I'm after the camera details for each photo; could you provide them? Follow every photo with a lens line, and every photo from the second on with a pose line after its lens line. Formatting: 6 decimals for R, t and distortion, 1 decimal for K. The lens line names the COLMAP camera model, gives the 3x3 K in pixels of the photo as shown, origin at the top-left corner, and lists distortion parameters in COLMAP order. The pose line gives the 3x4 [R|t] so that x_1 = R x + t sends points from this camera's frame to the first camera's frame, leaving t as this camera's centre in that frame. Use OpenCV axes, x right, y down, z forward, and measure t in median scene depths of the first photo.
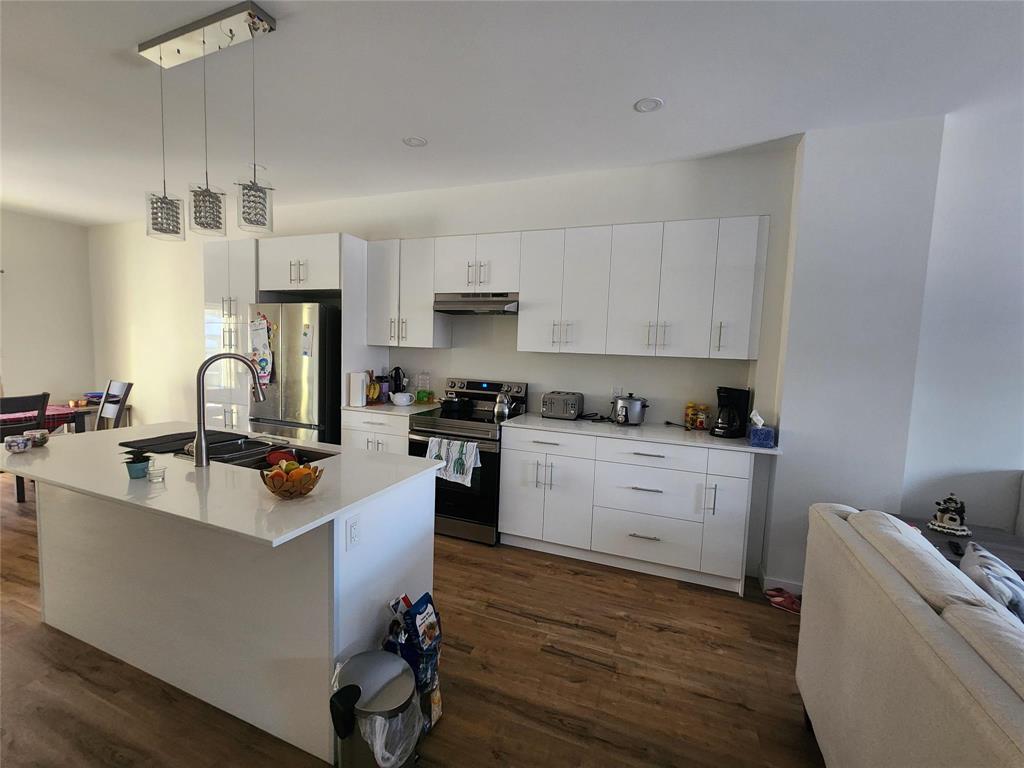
lens RADIAL K [[418.8, 0, 515.7], [0, 418.8, 381.7], [0, 0, 1]] dist [-0.001354, 0.000813]
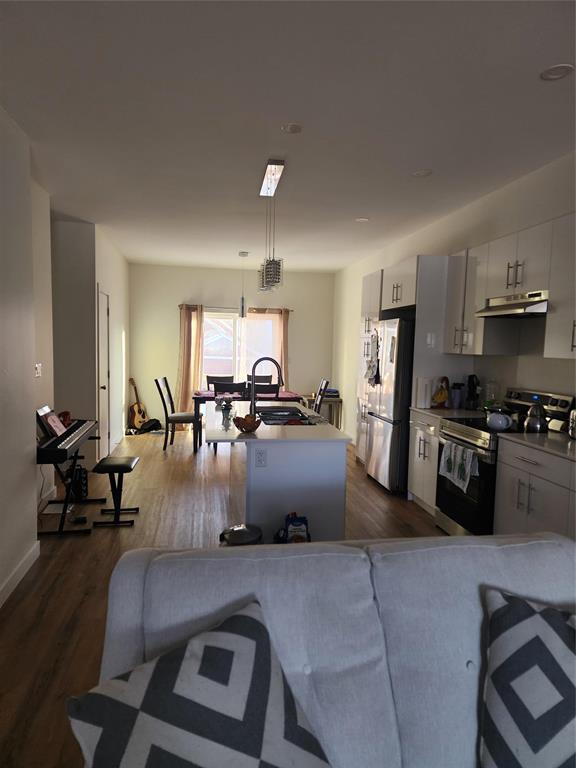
lens RADIAL K [[510.1, 0, 290.5], [0, 510.1, 385.9], [0, 0, 1]] dist [0.054389, -0.034525]
pose [[0.509366, 0.045114, -0.859367, 0.637109], [-0.073280, 0.997272, 0.008919, 0.014060], [0.857424, 0.058432, 0.511282, 0.004671]]
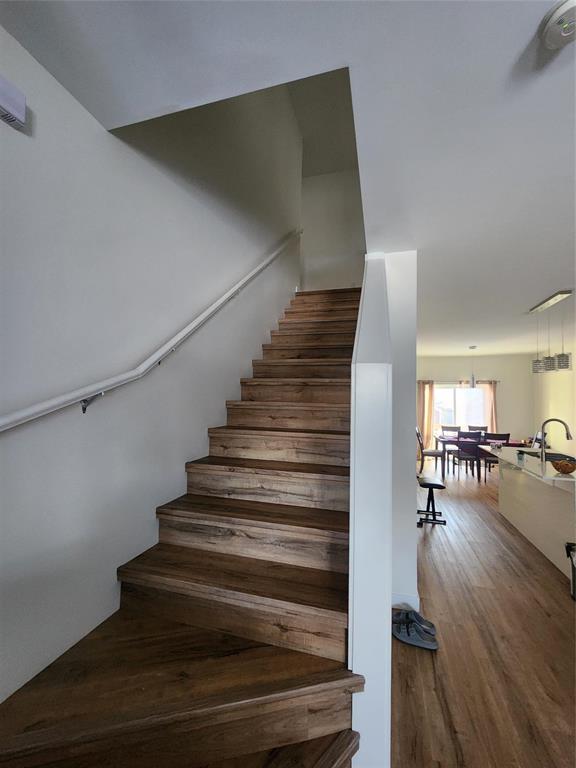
lens RADIAL K [[314.1, 0, 288.8], [0, 314.1, 382.0], [0, 0, 1]] dist [-0.001354, 0.000813]
pose [[0.077217, -0.087661, -0.993153, 0.584688], [-0.089677, 0.991479, -0.094485, 0.018330], [0.992973, 0.096359, 0.068698, -0.397529]]
